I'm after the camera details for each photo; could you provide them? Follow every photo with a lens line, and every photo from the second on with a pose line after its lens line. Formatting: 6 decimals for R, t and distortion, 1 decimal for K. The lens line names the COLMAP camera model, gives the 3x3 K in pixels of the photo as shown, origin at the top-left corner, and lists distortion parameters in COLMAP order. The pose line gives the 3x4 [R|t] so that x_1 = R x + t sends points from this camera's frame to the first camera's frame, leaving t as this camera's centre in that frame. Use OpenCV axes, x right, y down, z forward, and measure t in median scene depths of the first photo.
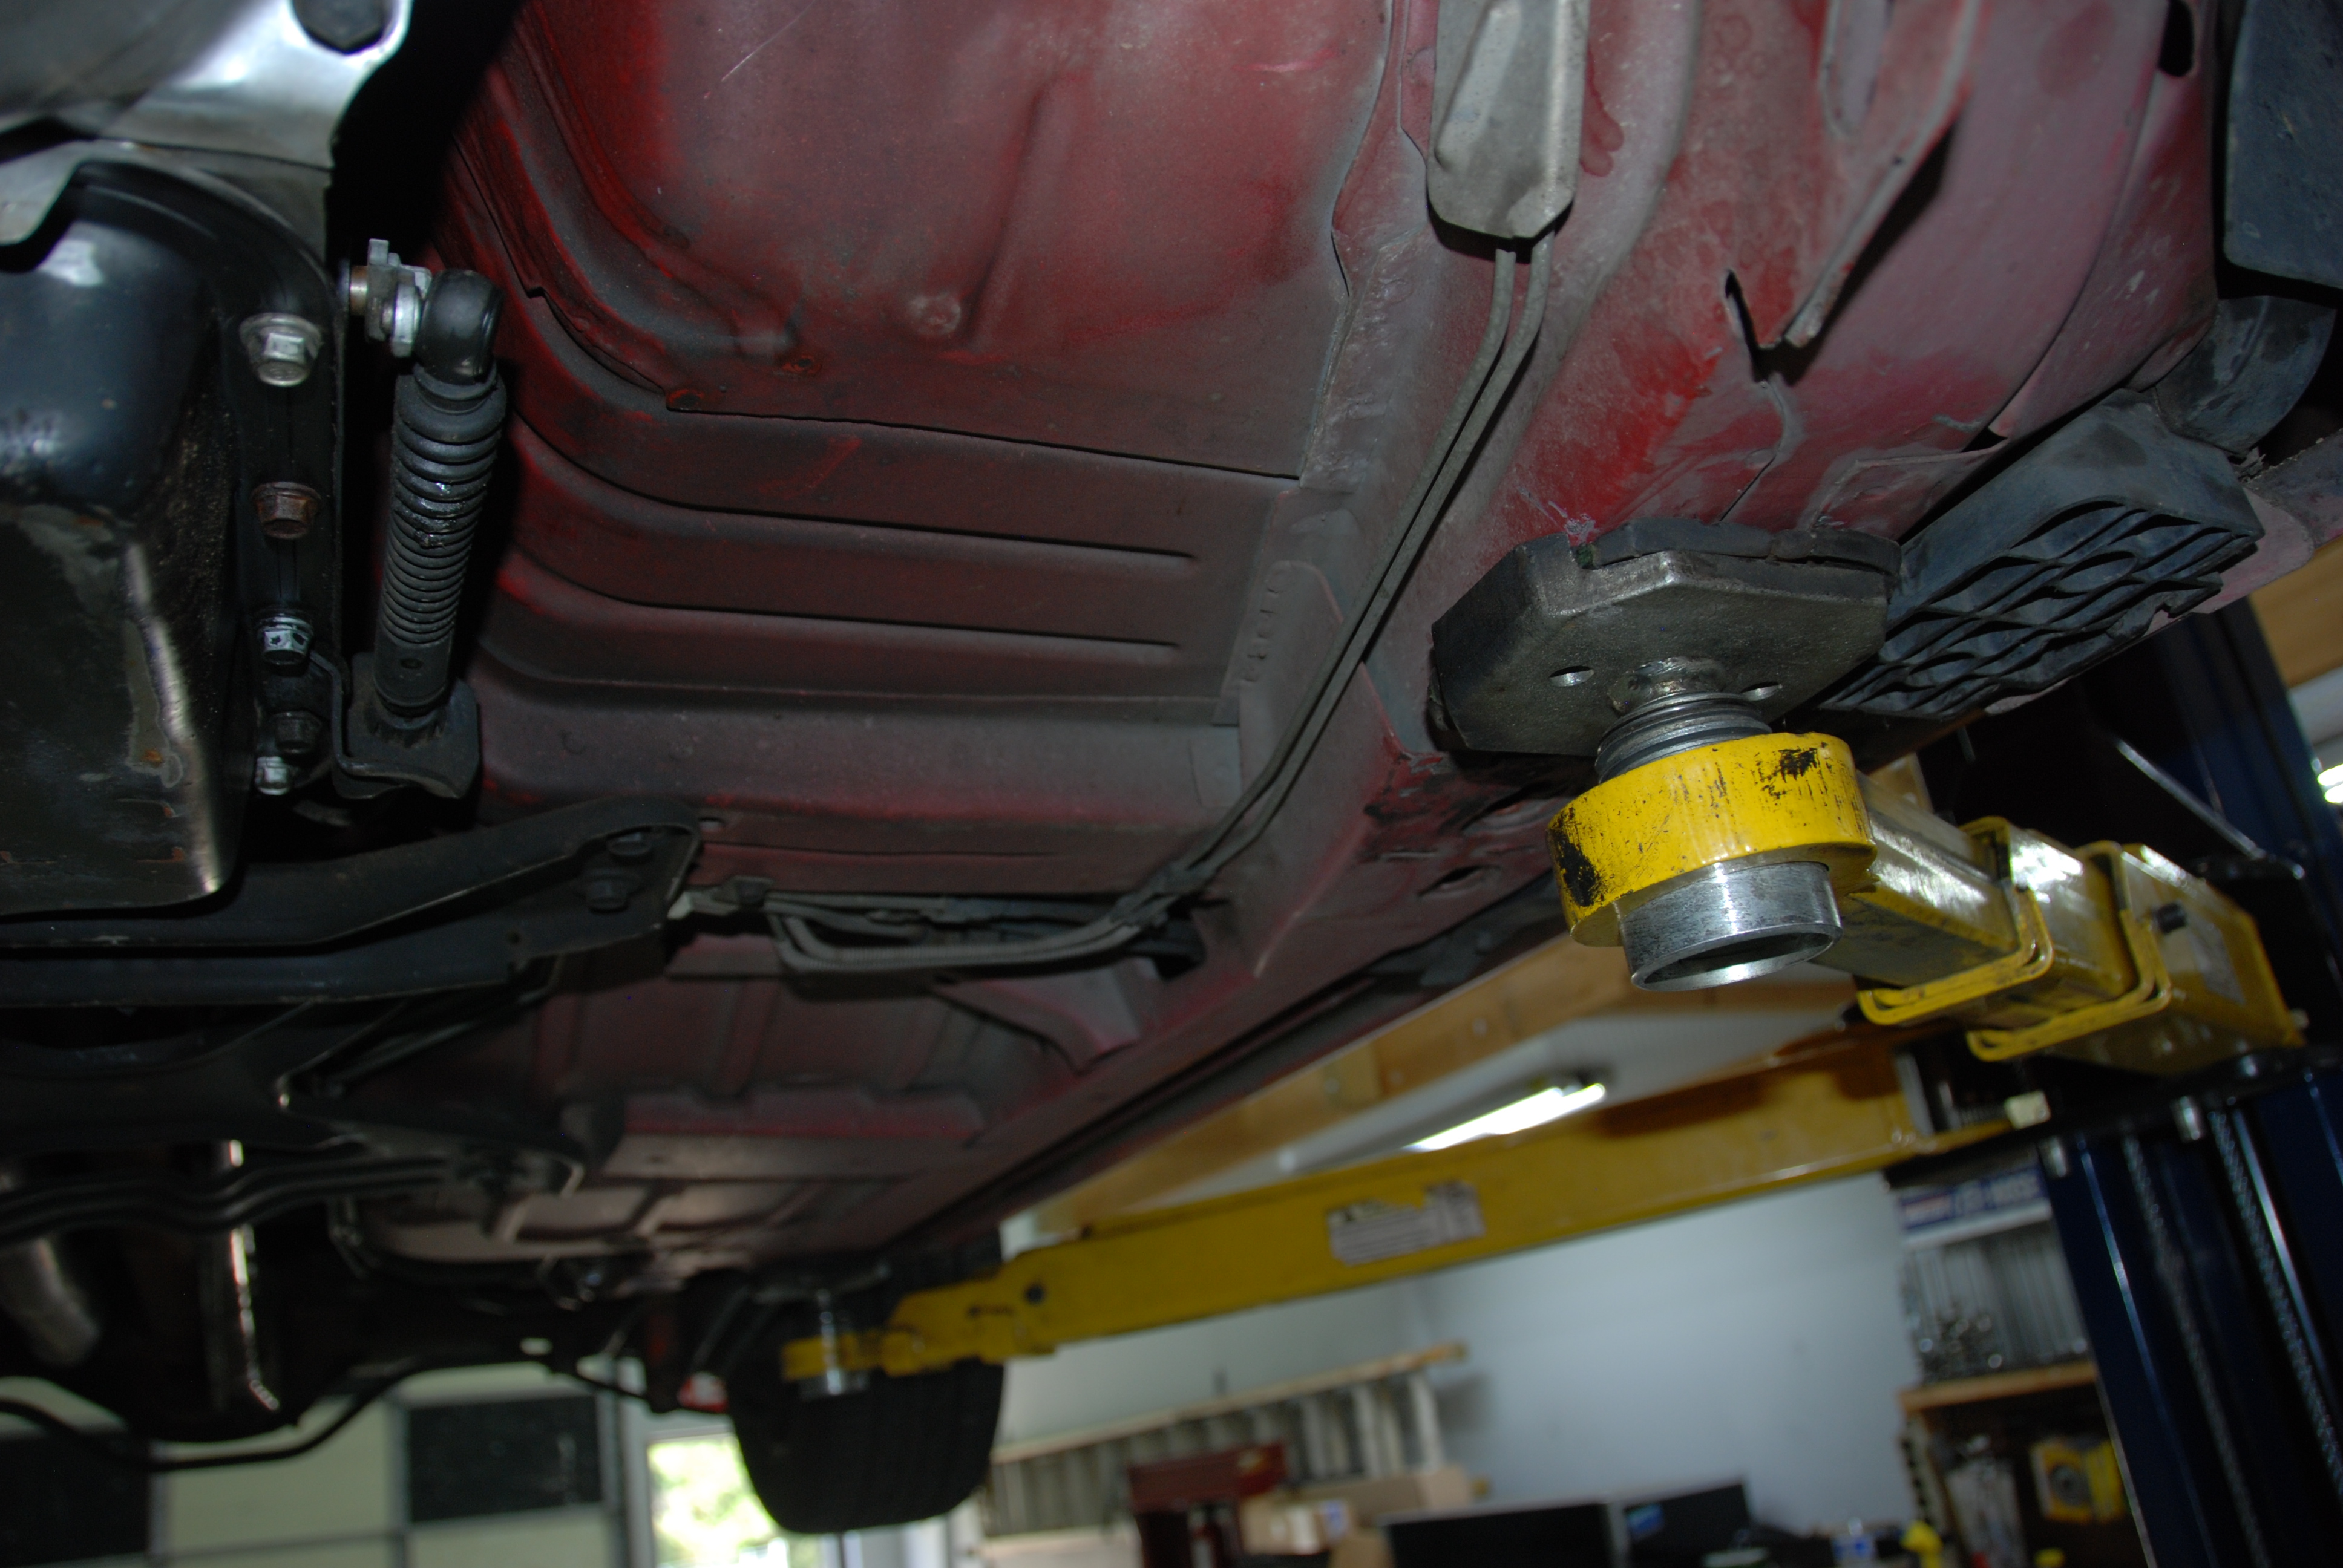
lens RADIAL K [[1797.2, 0, 1173.5], [0, 1797.2, 798.5], [0, 0, 1]] dist [-0.165440, 0.097656]
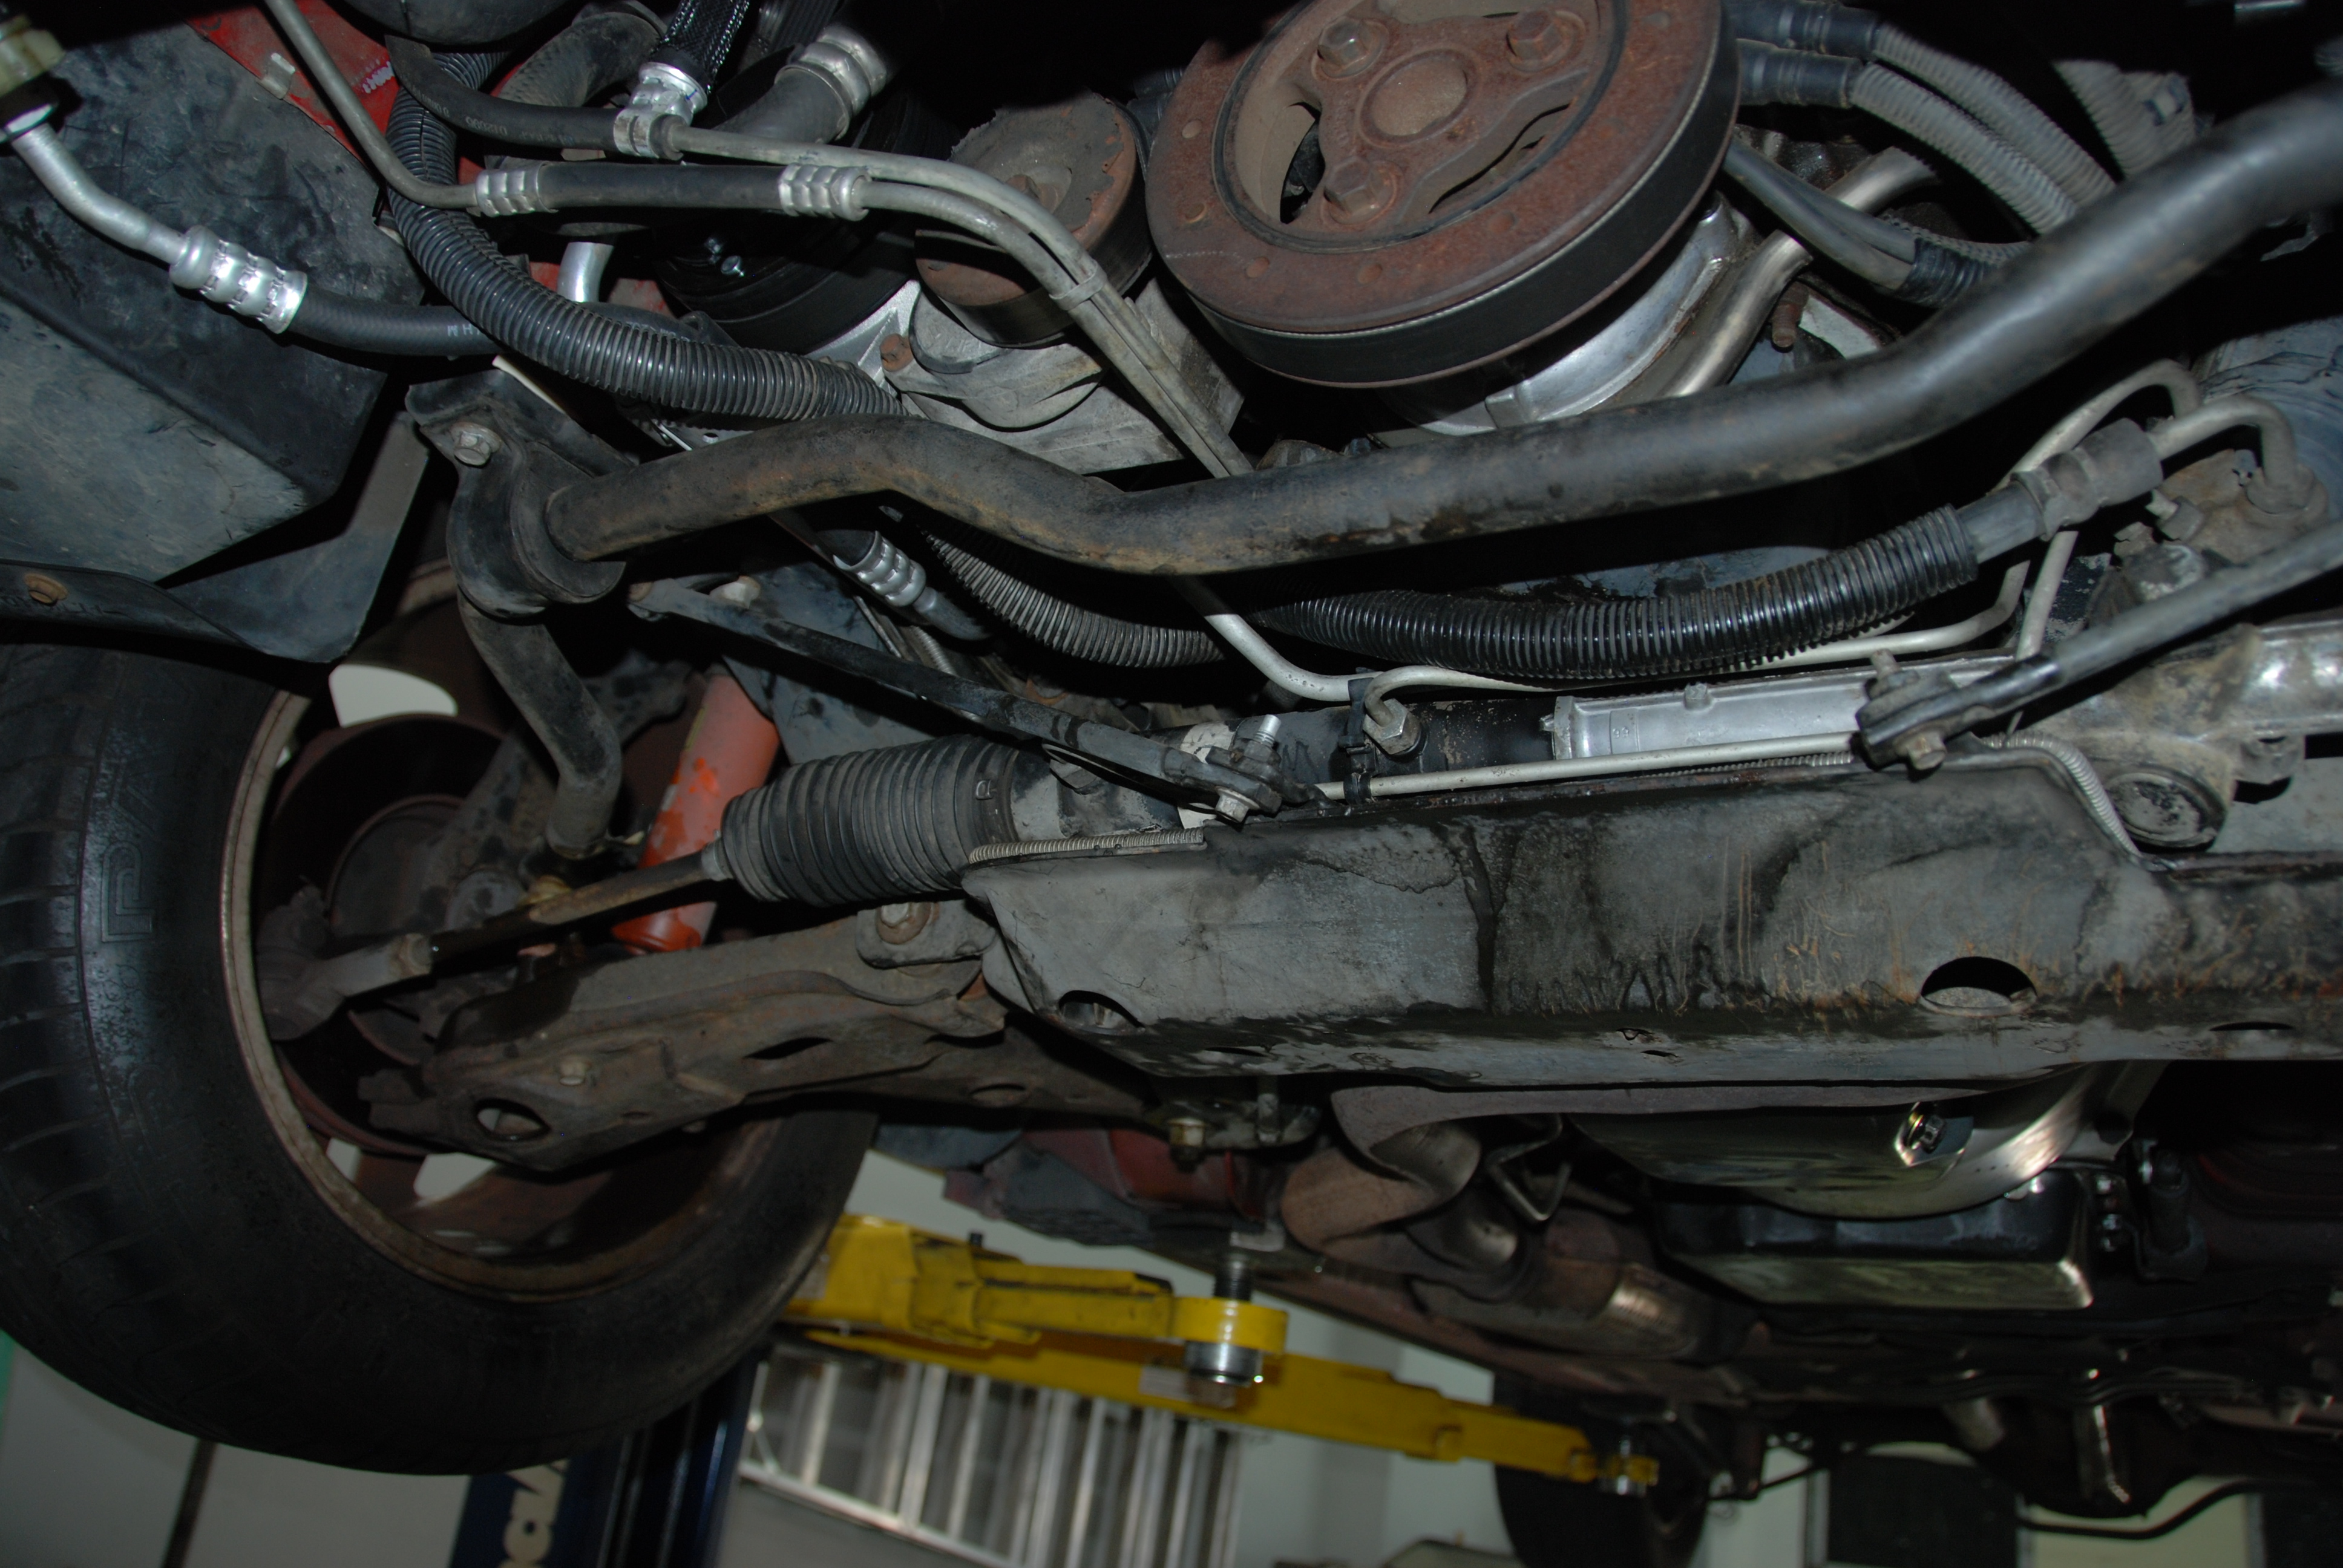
lens RADIAL K [[1821.1, 0, 1161.4], [0, 1821.1, 801.6], [0, 0, 1]] dist [-0.171766, 0.116398]
pose [[0.565193, -0.089416, -0.820098, 0.263623], [0.074714, 0.995571, -0.057057, -0.220697], [0.821568, -0.029024, 0.569371, -0.491720]]
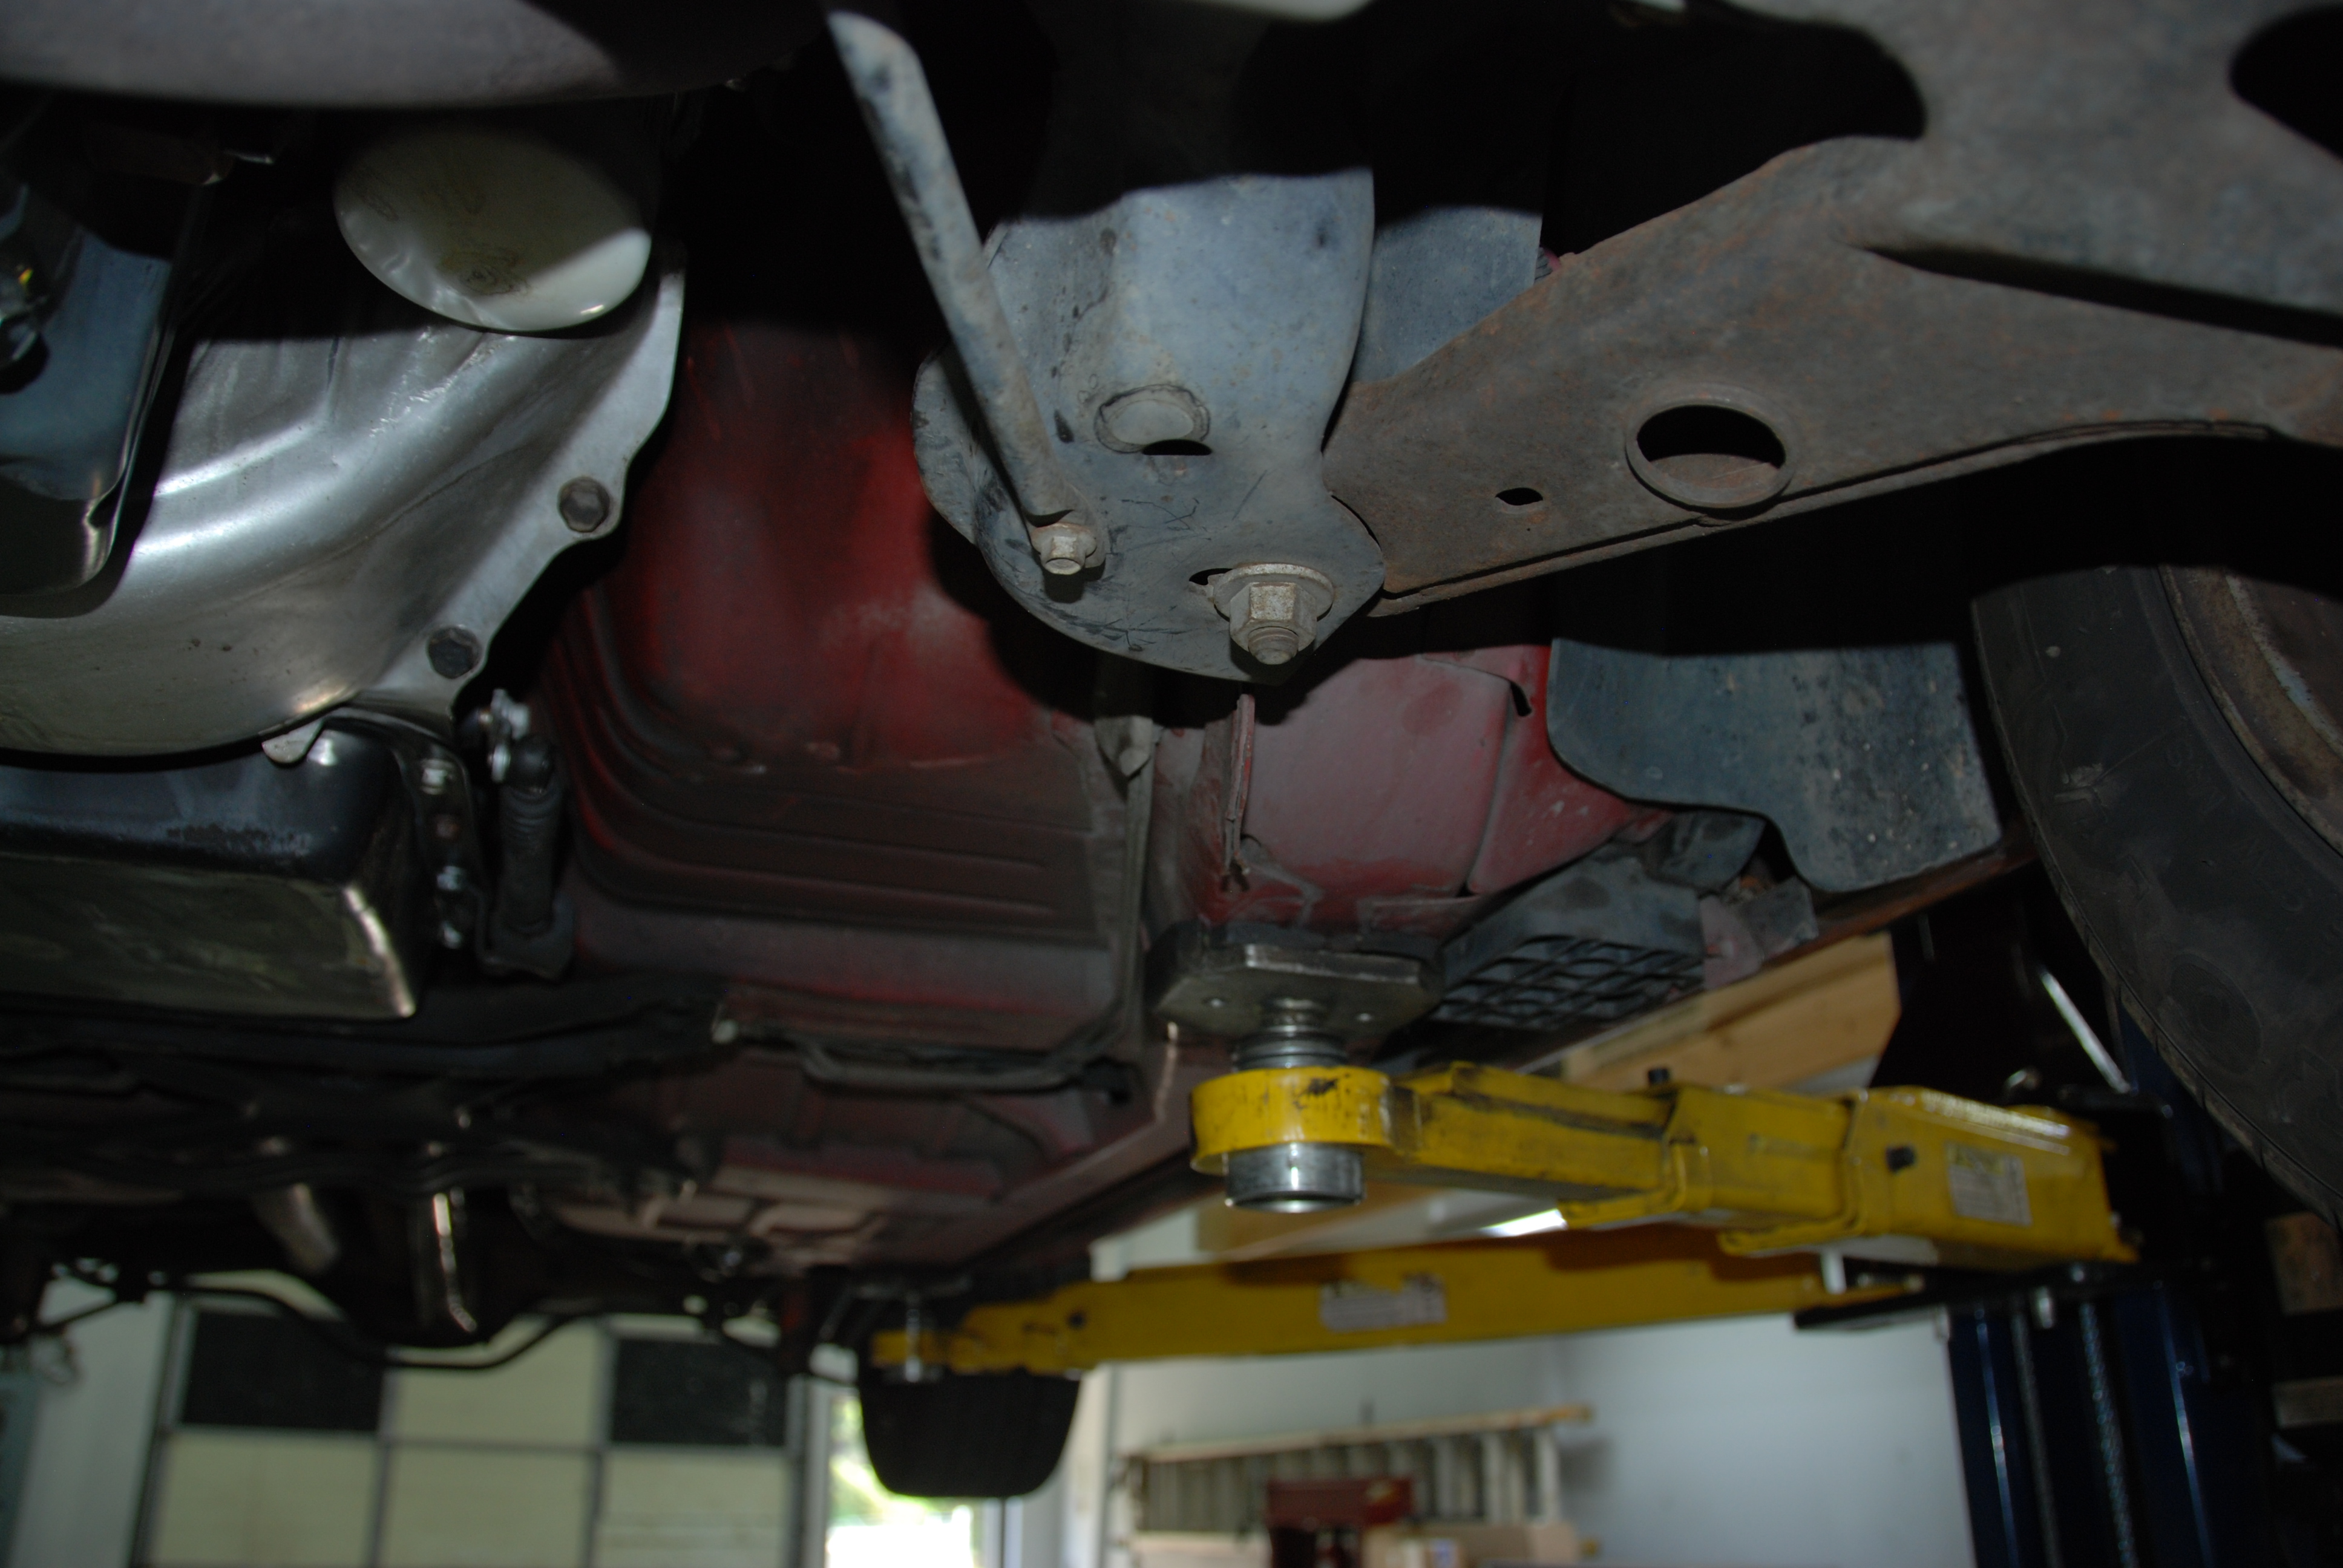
lens RADIAL K [[1797.2, 0, 1173.5], [0, 1797.2, 798.5], [0, 0, 1]] dist [-0.165440, 0.097656]
pose [[0.984917, 0.093198, -0.145781, 0.135564], [-0.093957, 0.995575, 0.001685, -0.083345], [0.145293, 0.012037, 0.989315, -0.184835]]
